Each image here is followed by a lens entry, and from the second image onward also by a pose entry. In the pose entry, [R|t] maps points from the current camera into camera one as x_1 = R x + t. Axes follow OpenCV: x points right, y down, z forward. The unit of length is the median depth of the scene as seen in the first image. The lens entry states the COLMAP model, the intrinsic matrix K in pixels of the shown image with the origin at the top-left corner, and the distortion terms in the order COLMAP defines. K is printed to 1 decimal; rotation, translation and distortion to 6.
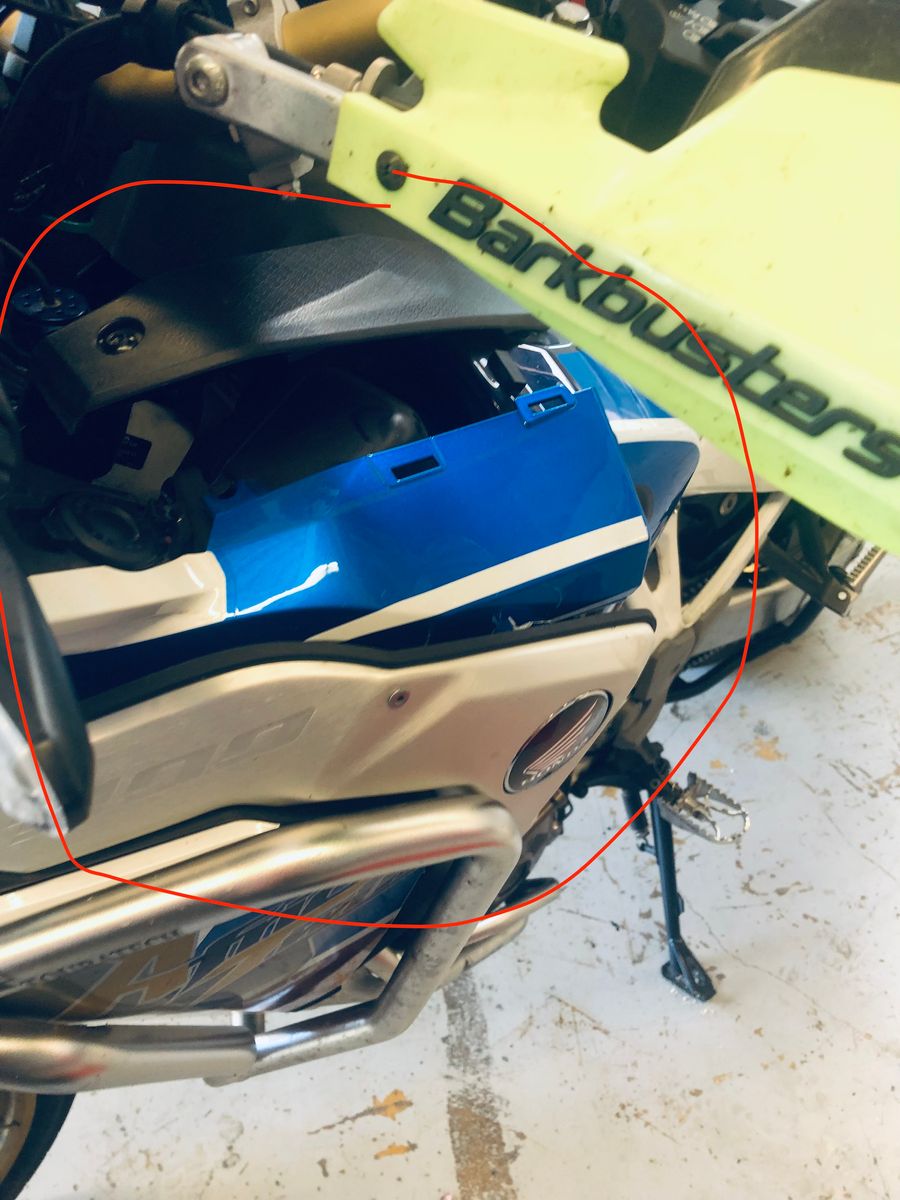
lens RADIAL K [[987.3, 0, 454.9], [0, 987.3, 607.8], [0, 0, 1]] dist [0.017407, -0.039179]
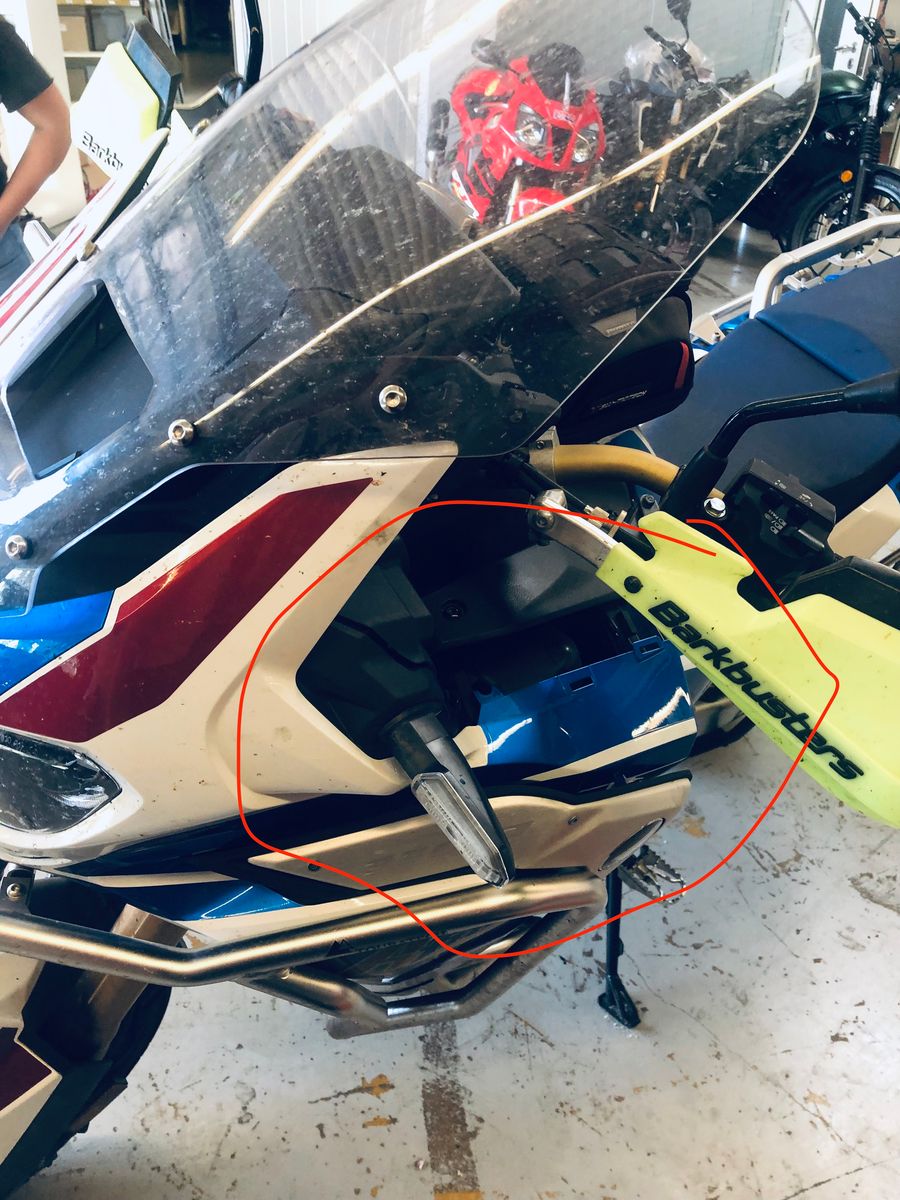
lens RADIAL K [[987.3, 0, 442.0], [0, 987.3, 589.9], [0, 0, 1]] dist [0.017407, -0.039179]
pose [[0.989126, 0.130330, 0.068151, -0.150951], [-0.127462, 0.990827, -0.044883, -0.069363], [-0.073375, 0.035709, 0.996665, -0.267320]]
